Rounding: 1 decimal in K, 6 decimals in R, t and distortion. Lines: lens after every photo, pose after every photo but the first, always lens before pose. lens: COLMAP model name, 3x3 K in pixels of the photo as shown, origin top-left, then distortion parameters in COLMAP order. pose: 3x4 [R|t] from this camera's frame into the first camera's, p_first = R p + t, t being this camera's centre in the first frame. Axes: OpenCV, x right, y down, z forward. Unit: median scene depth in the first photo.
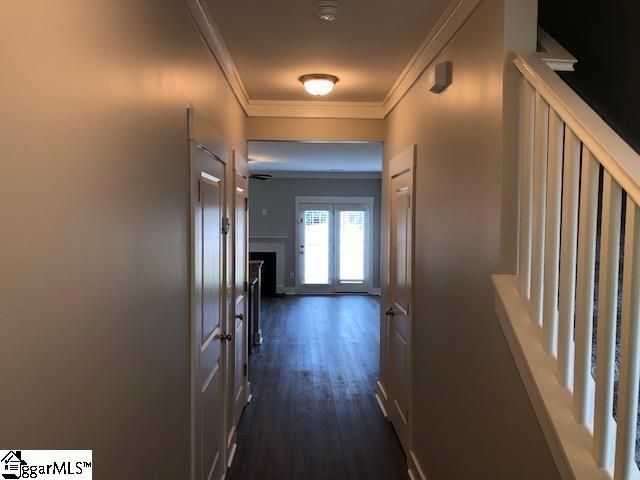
lens RADIAL K [[520.1, 0, 320.0], [0, 520.1, 240.0], [0, 0, 1]] dist [0.008171, 0.006894]
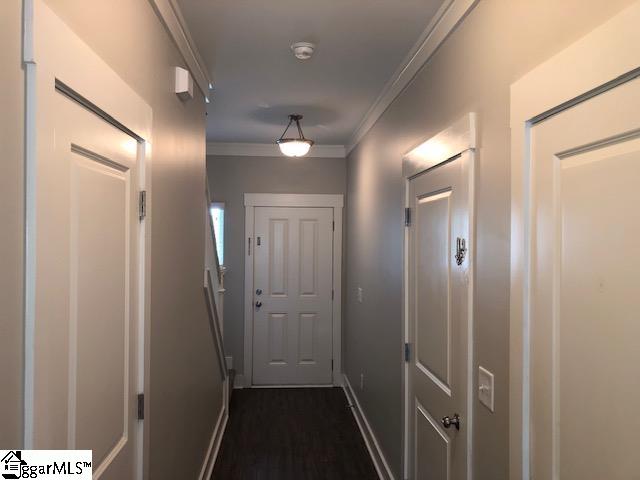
lens RADIAL K [[520.1, 0, 320.0], [0, 520.1, 240.0], [0, 0, 1]] dist [0.008171, 0.006894]
pose [[0.999242, -0.005392, 0.038551, -0.014137], [0.006850, 0.999262, -0.037798, -0.017762], [-0.038319, 0.038033, 0.998542, 0.431473]]
